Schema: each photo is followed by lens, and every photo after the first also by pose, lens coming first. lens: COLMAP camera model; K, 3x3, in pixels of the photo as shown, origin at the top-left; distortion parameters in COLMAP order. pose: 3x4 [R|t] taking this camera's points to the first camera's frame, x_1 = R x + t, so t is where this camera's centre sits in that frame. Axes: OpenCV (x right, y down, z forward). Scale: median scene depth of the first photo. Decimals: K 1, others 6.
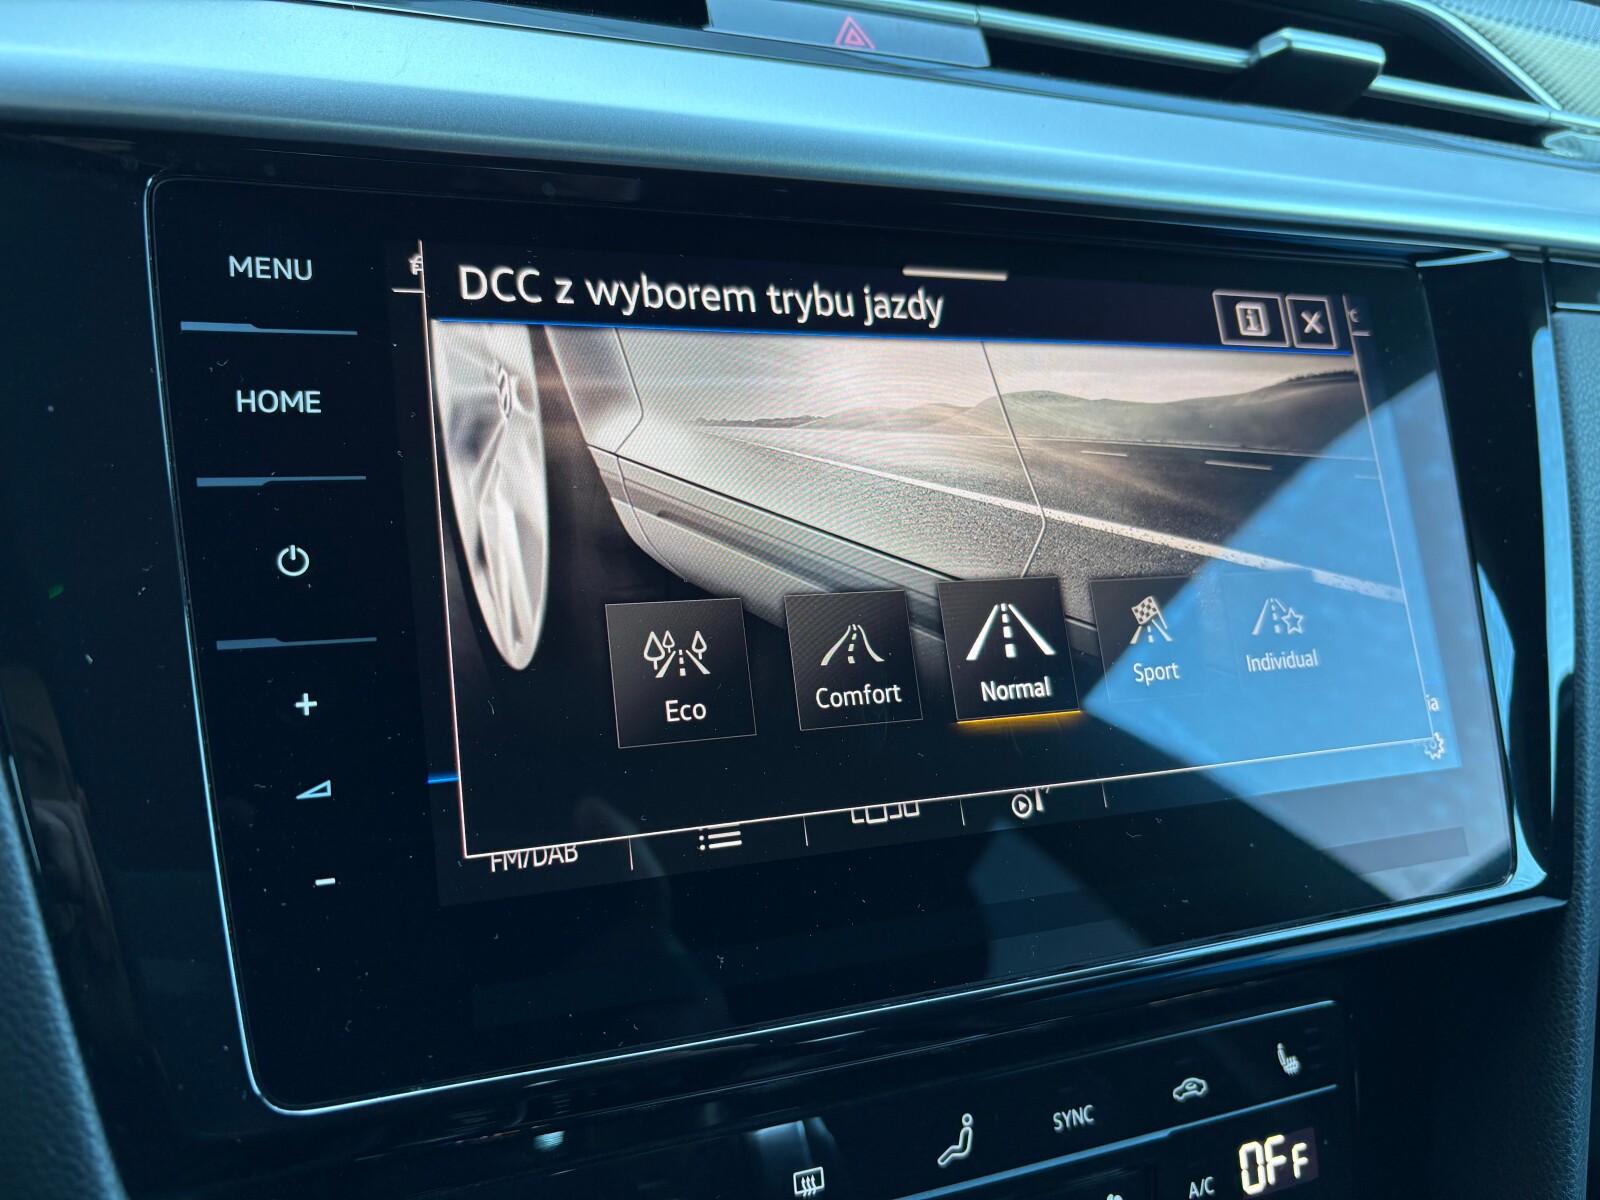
lens RADIAL K [[1241.4, 0, 802.9], [0, 1241.4, 595.9], [0, 0, 1]] dist [-0.007955, -0.015590]
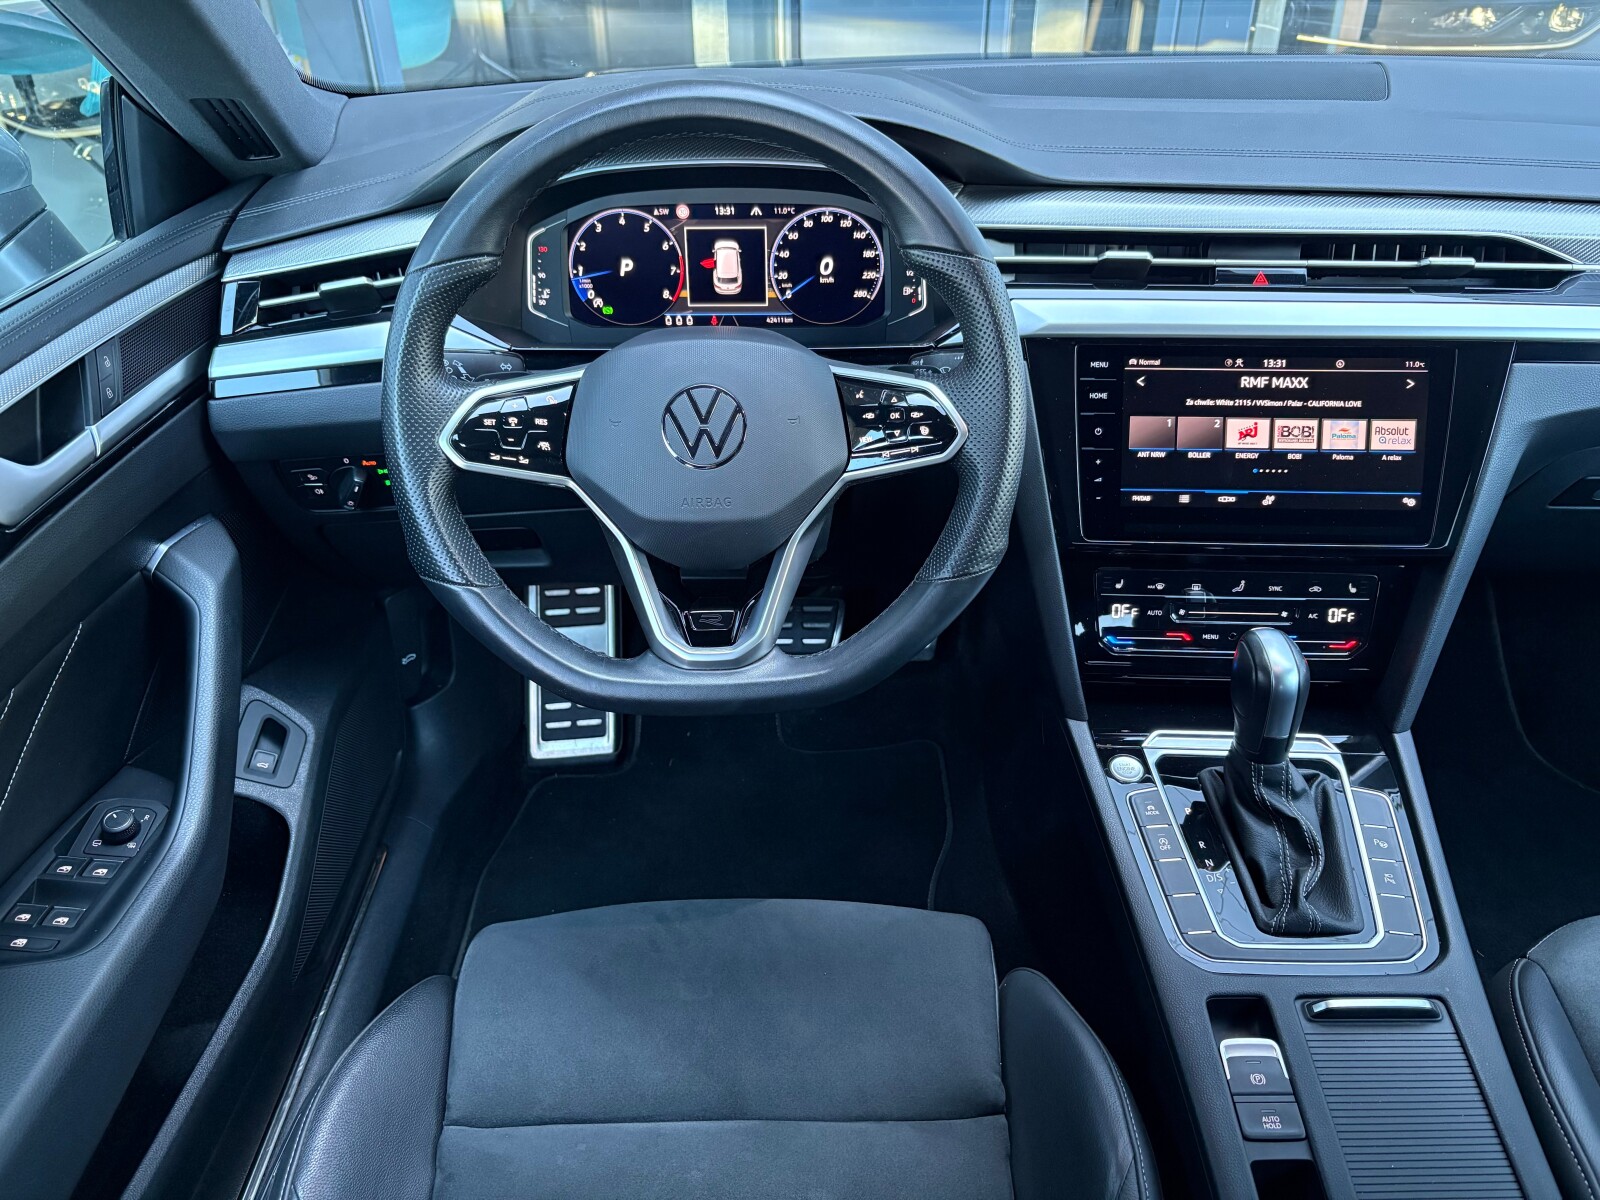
lens RADIAL K [[1209.5, 0, 805.9], [0, 1209.5, 591.0], [0, 0, 1]] dist [0.054692, -0.100192]
pose [[0.910330, 0.160102, -0.381663, 0.341068], [-0.053591, 0.959985, 0.274875, -0.508744], [0.410398, -0.229774, 0.882484, -2.864029]]
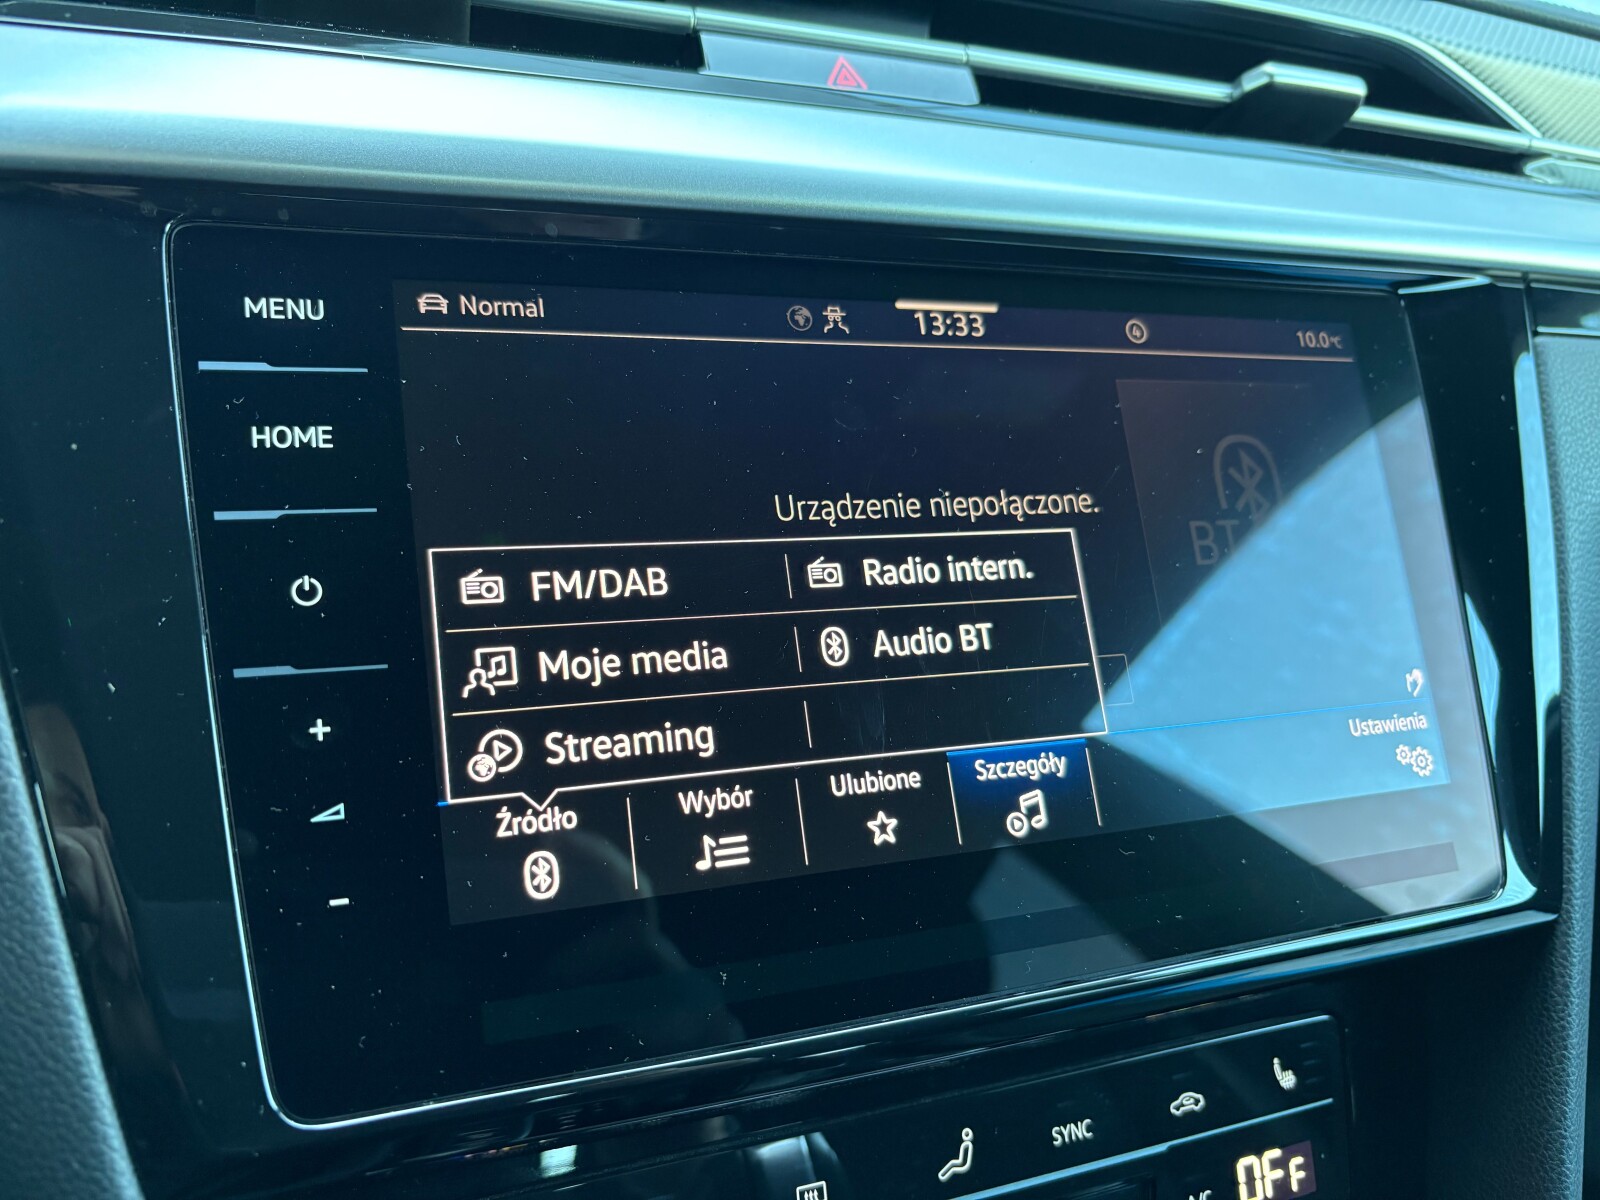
lens RADIAL K [[1242.3, 0, 800.0], [0, 1242.3, 600.0], [0, 0, 1]] dist [-0.004344, -0.017646]
pose [[0.999958, -0.008592, -0.003159, 0.002382], [0.008538, 0.999823, -0.016747, 0.000107], [0.003302, 0.016719, 0.999855, -0.025598]]
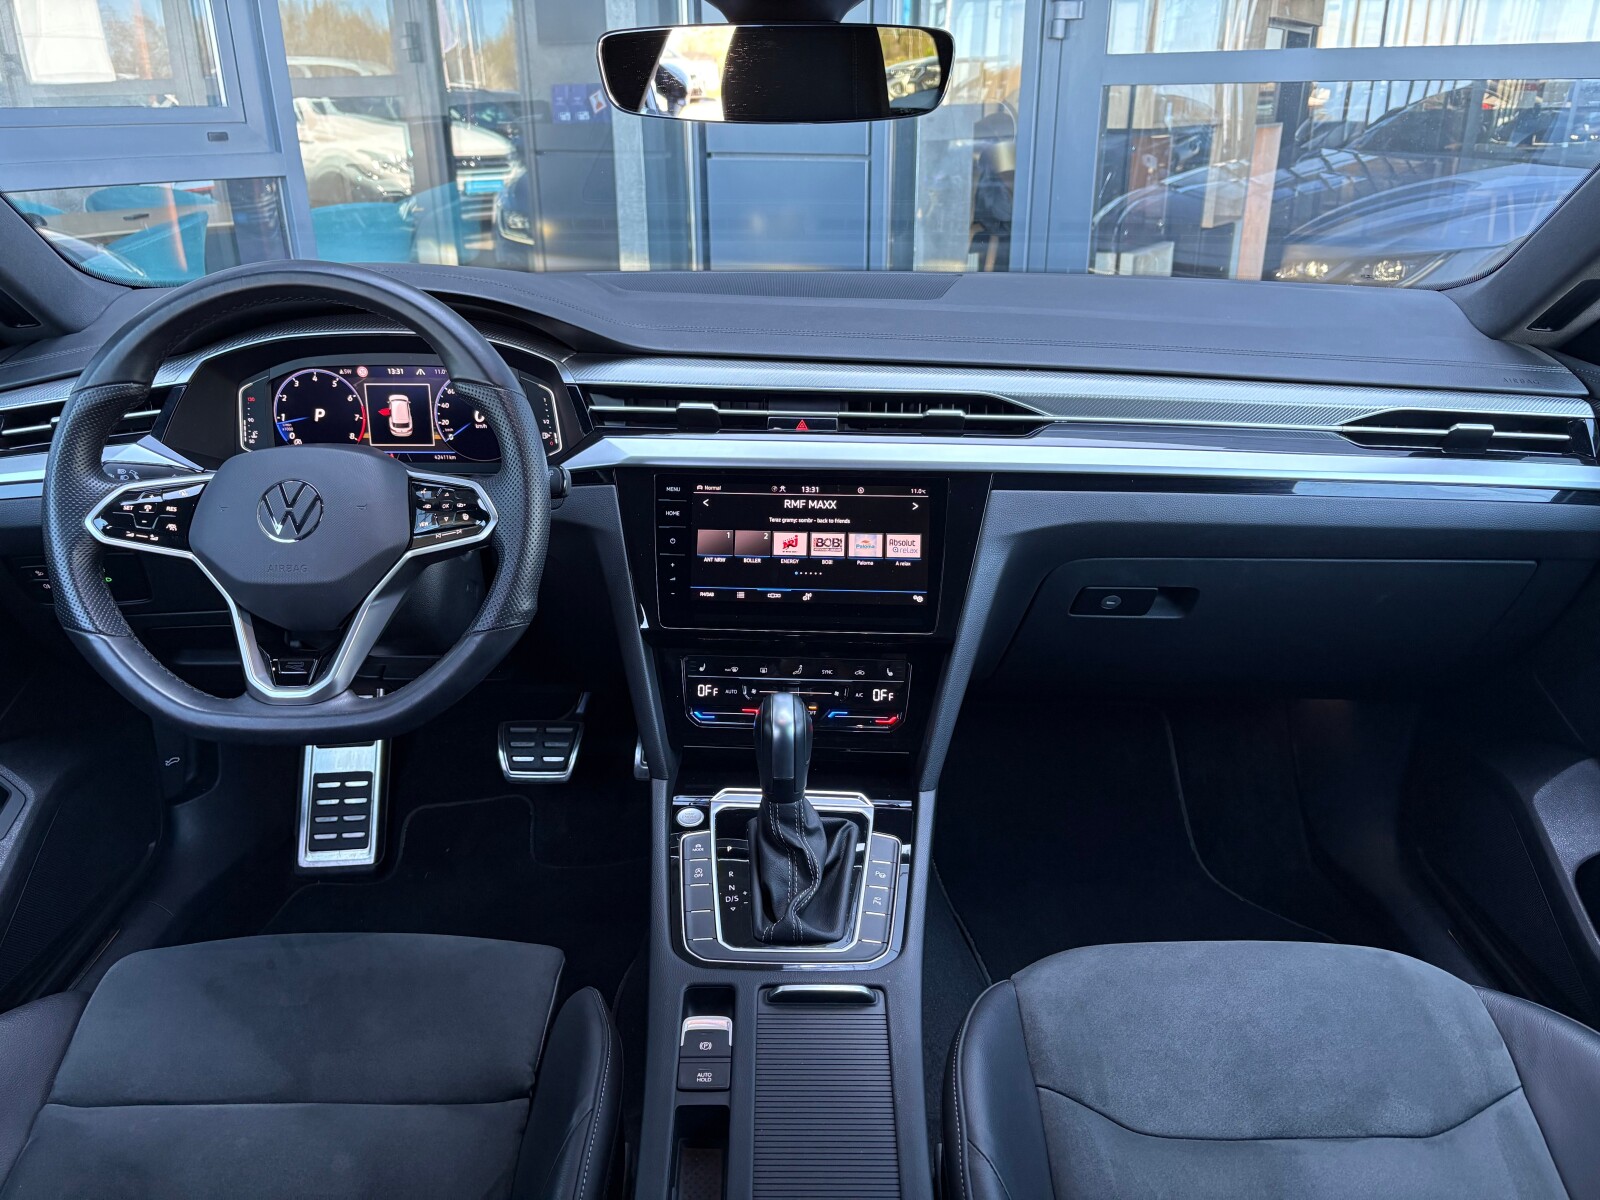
lens RADIAL K [[1193.5, 0, 797.1], [0, 1193.5, 585.0], [0, 0, 1]] dist [0.012899, -0.002640]
pose [[0.911867, 0.096714, -0.398929, 1.872963], [-0.065339, 0.993655, 0.091545, -0.291937], [0.405252, -0.057411, 0.912401, -3.069625]]
